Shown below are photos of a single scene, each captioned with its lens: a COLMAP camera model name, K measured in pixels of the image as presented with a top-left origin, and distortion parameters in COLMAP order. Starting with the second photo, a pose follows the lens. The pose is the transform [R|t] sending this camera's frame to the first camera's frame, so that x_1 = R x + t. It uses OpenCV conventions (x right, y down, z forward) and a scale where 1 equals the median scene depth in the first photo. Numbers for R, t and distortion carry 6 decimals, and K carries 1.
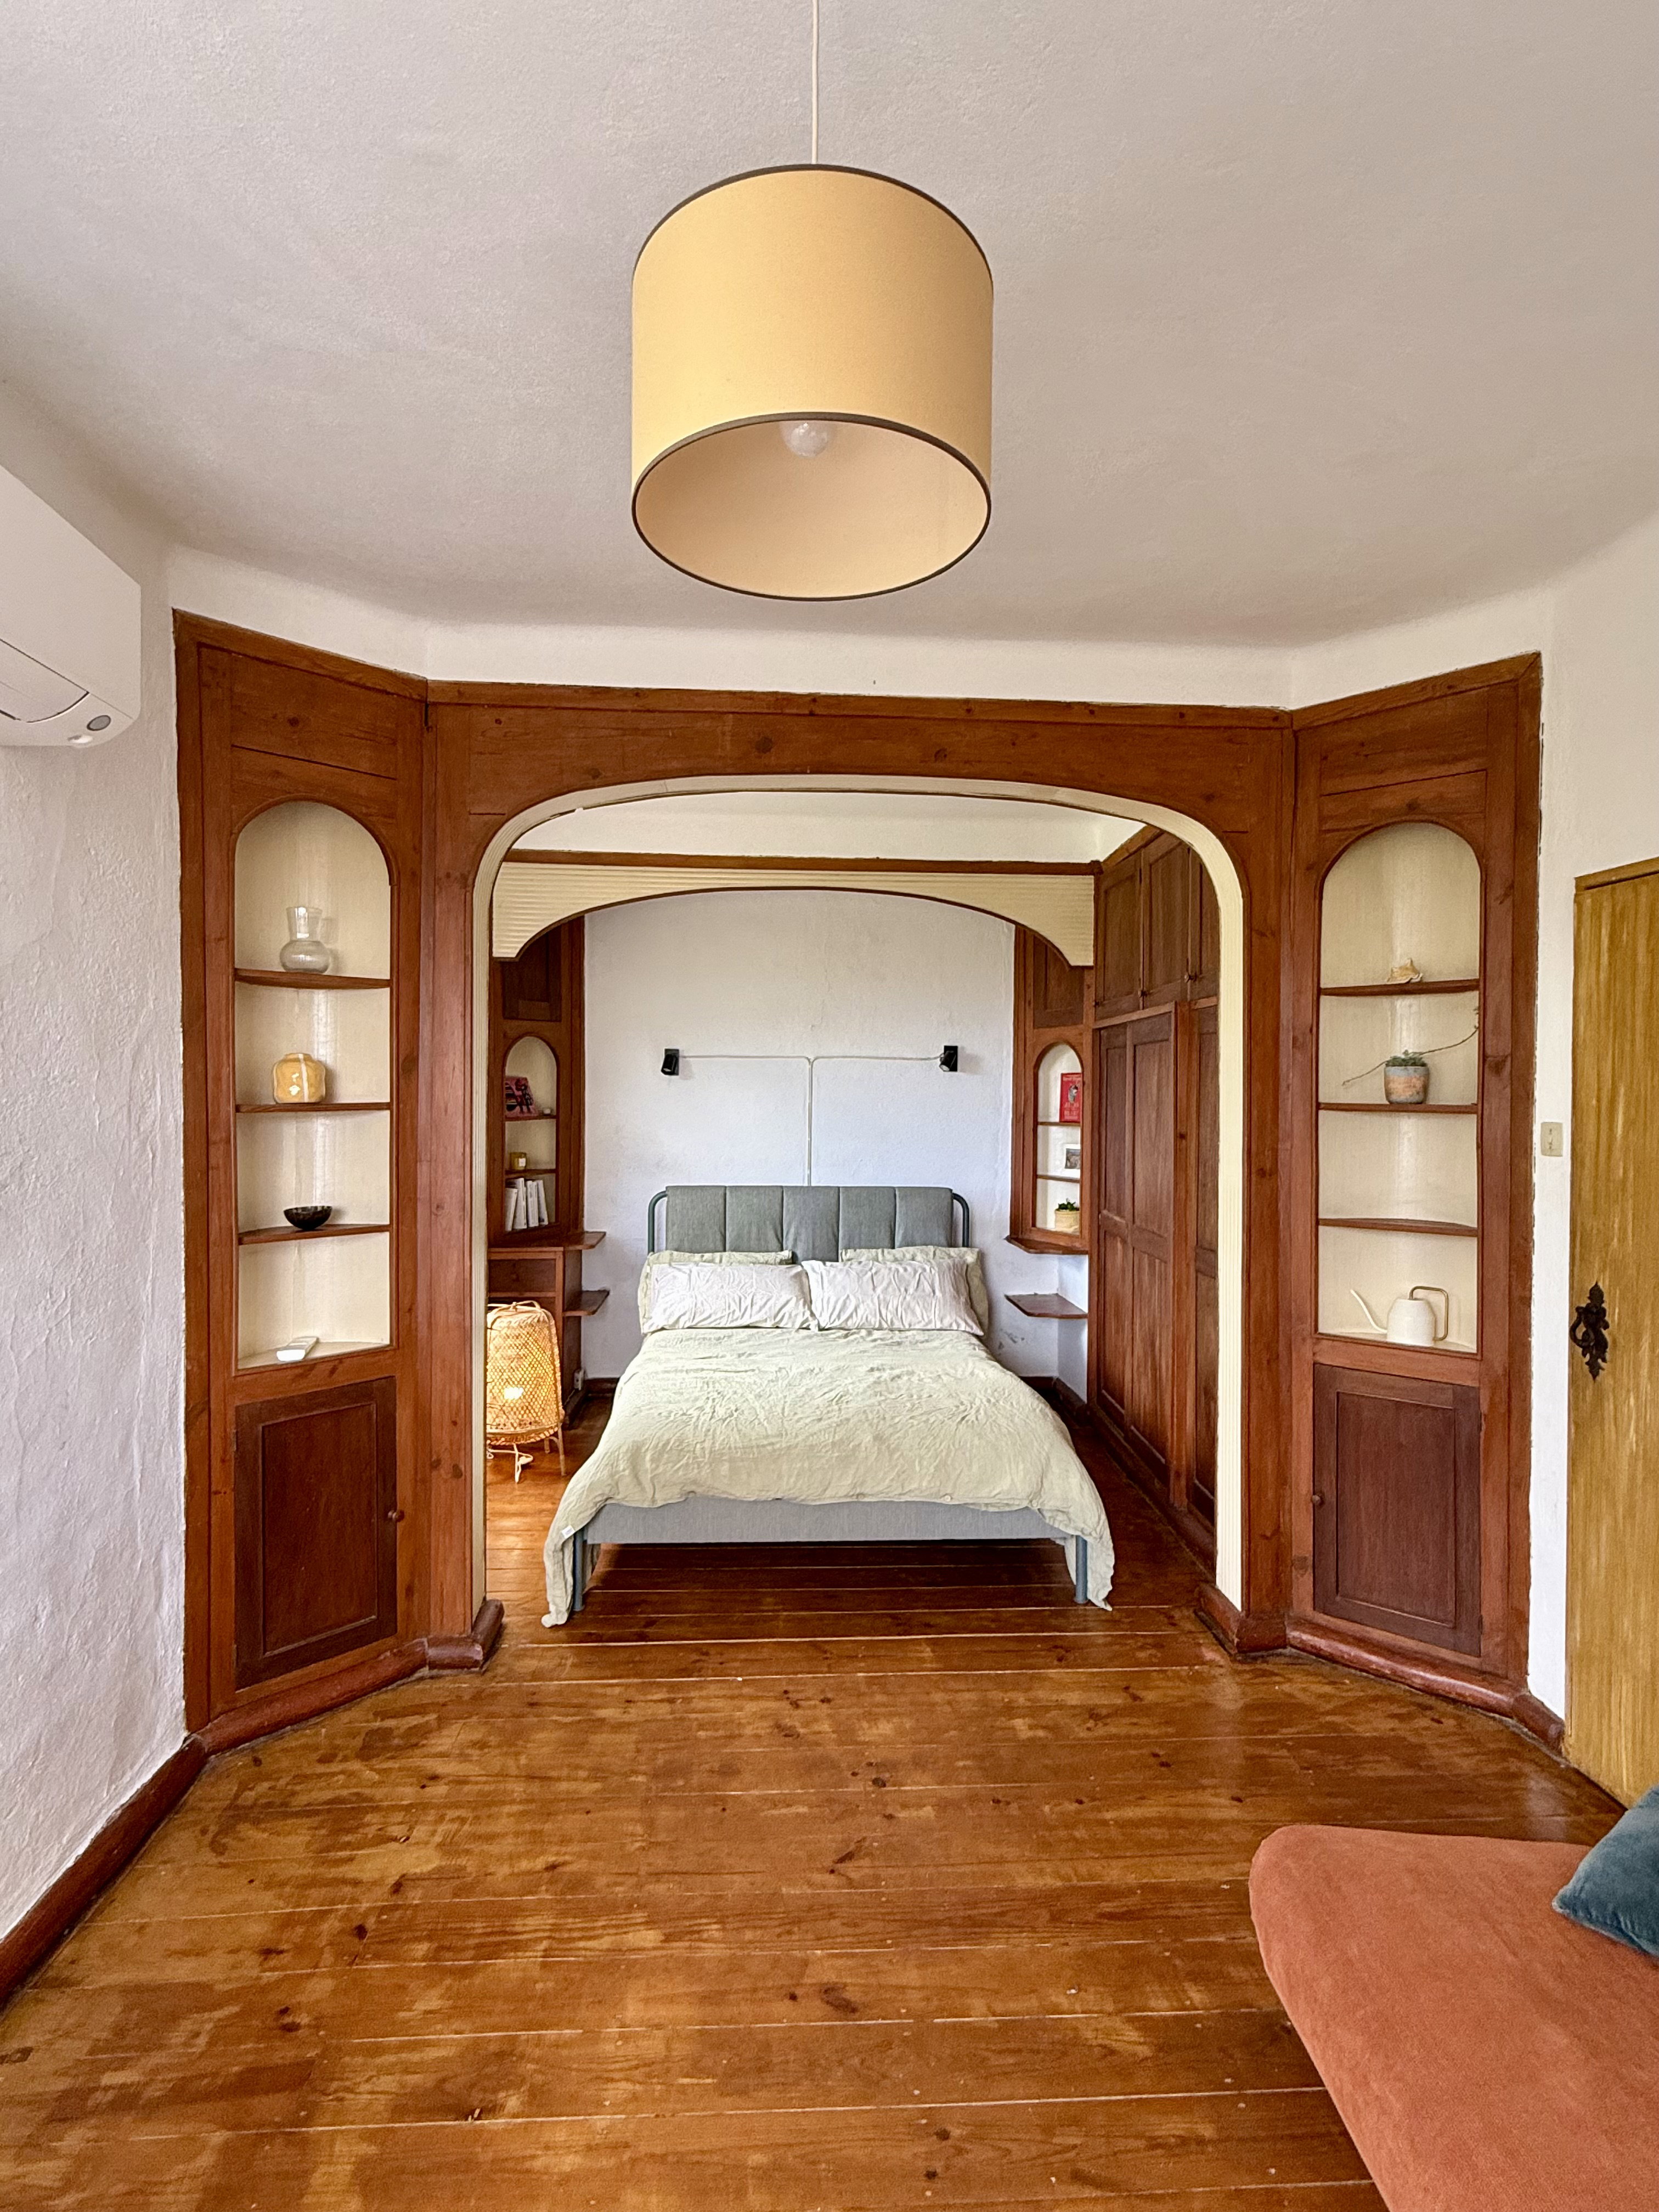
lens RADIAL K [[1152.4, 0, 811.8], [0, 1152.4, 1105.8], [0, 0, 1]] dist [0.000316, 0.000445]
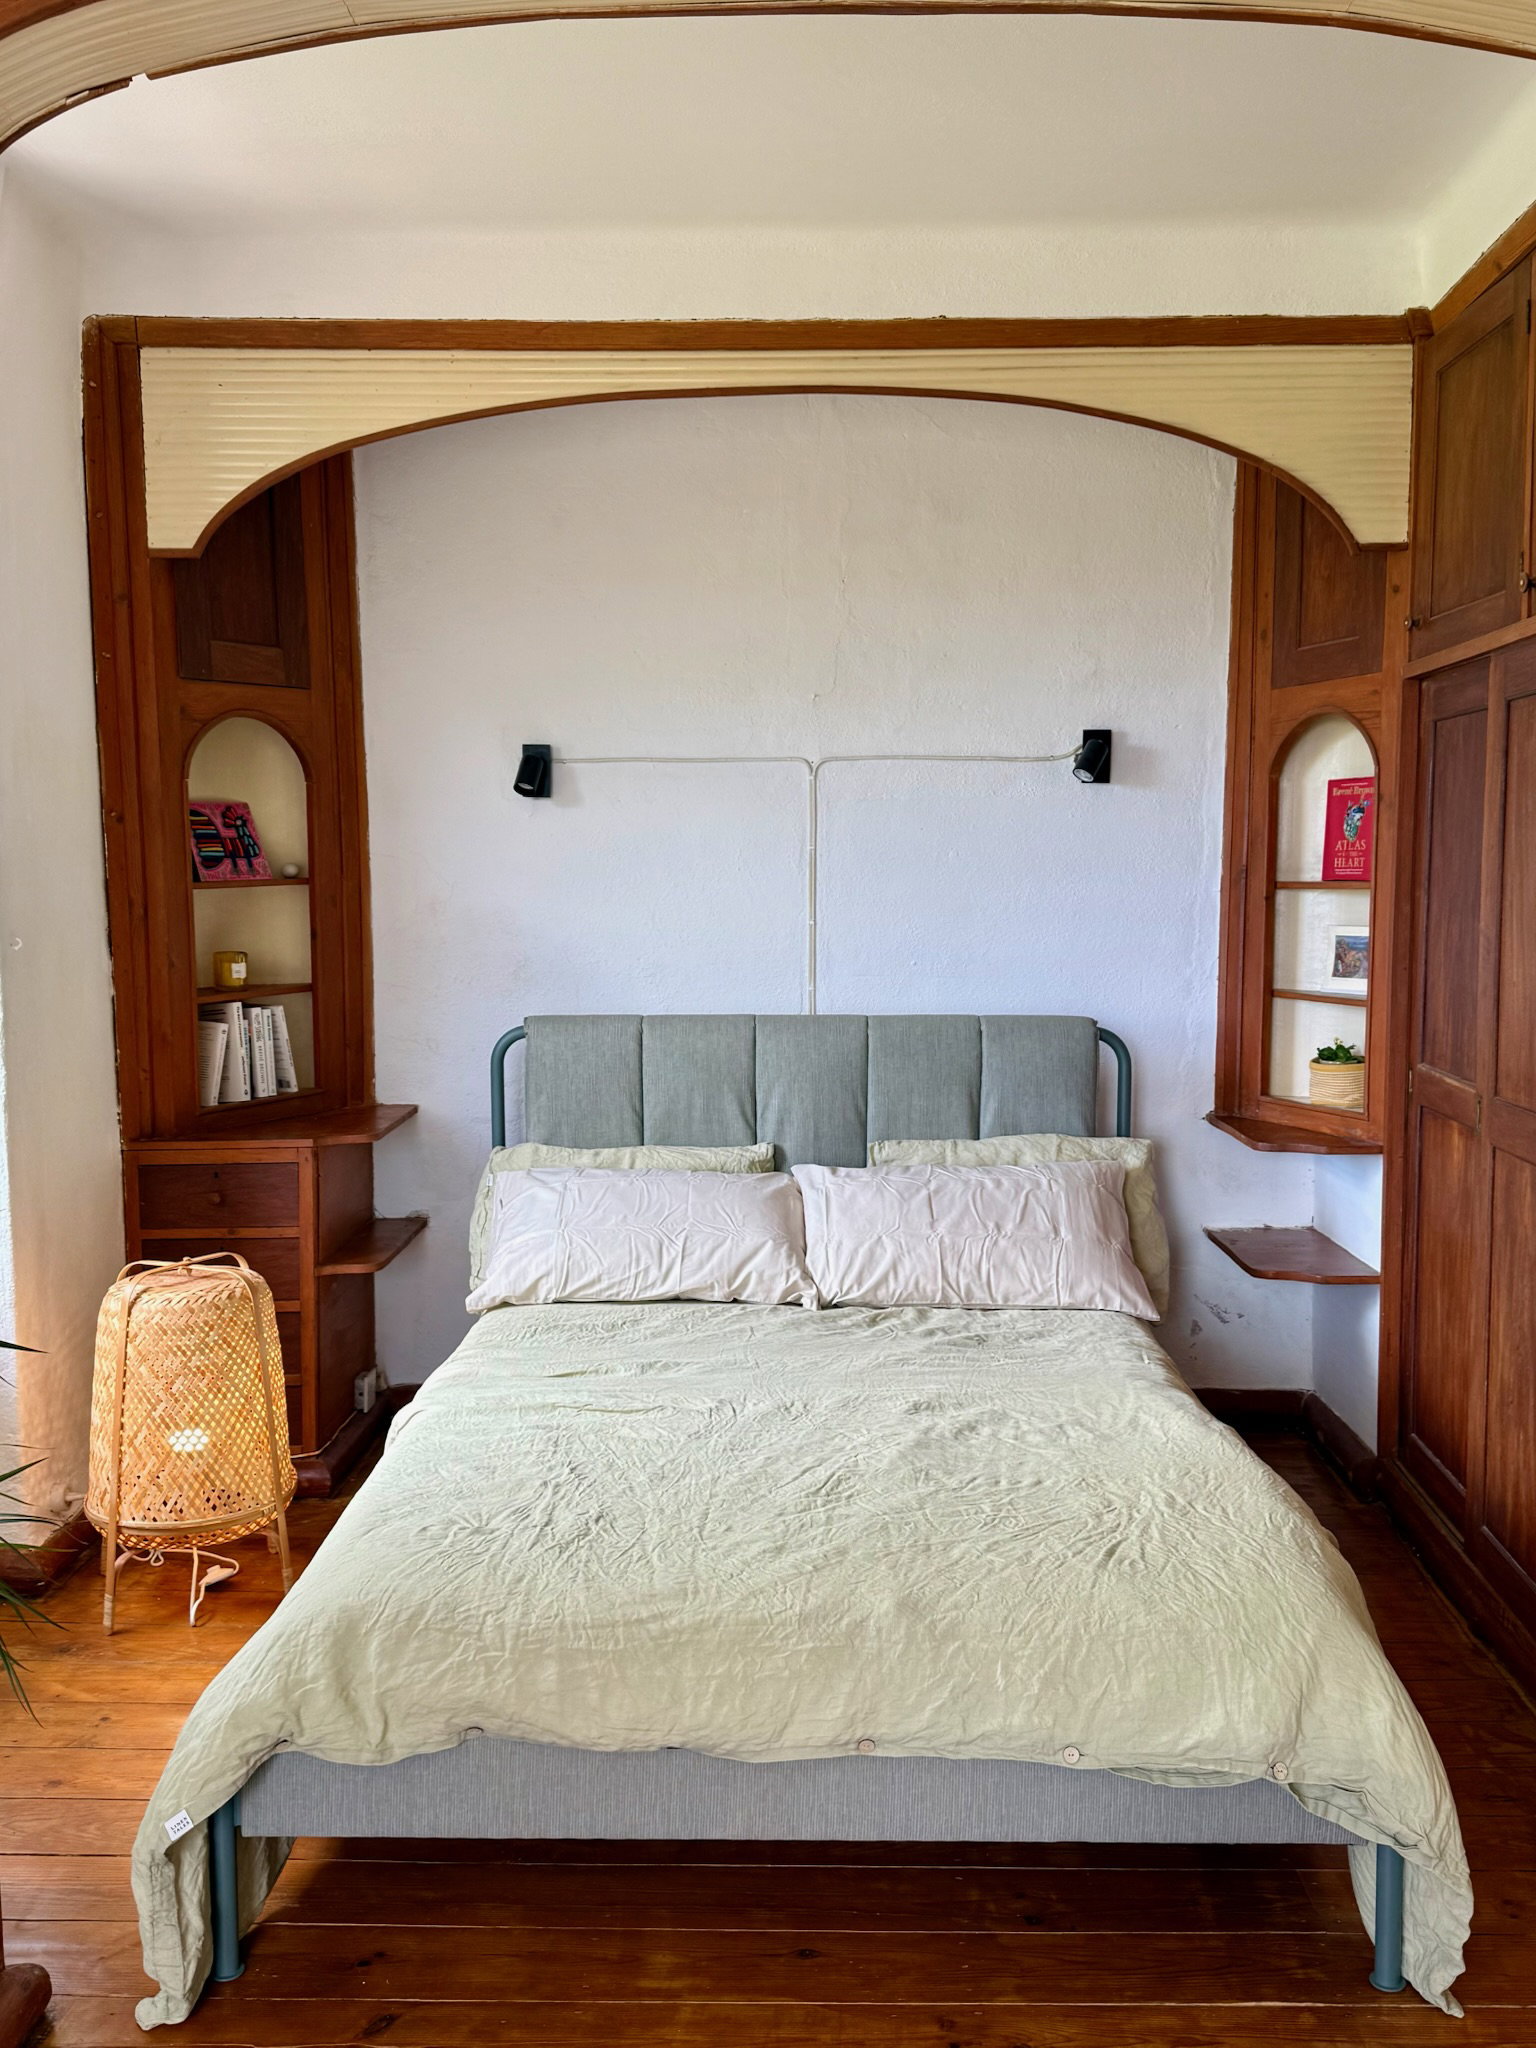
lens RADIAL K [[1704.1, 0, 772.8], [0, 1704.1, 1027.9], [0, 0, 1]] dist [0.068184, -0.071338]
pose [[0.996980, -0.003963, -0.077560, 0.042274], [0.010356, 0.996562, 0.082198, 0.015132], [0.076968, -0.082753, 0.993593, 0.277311]]
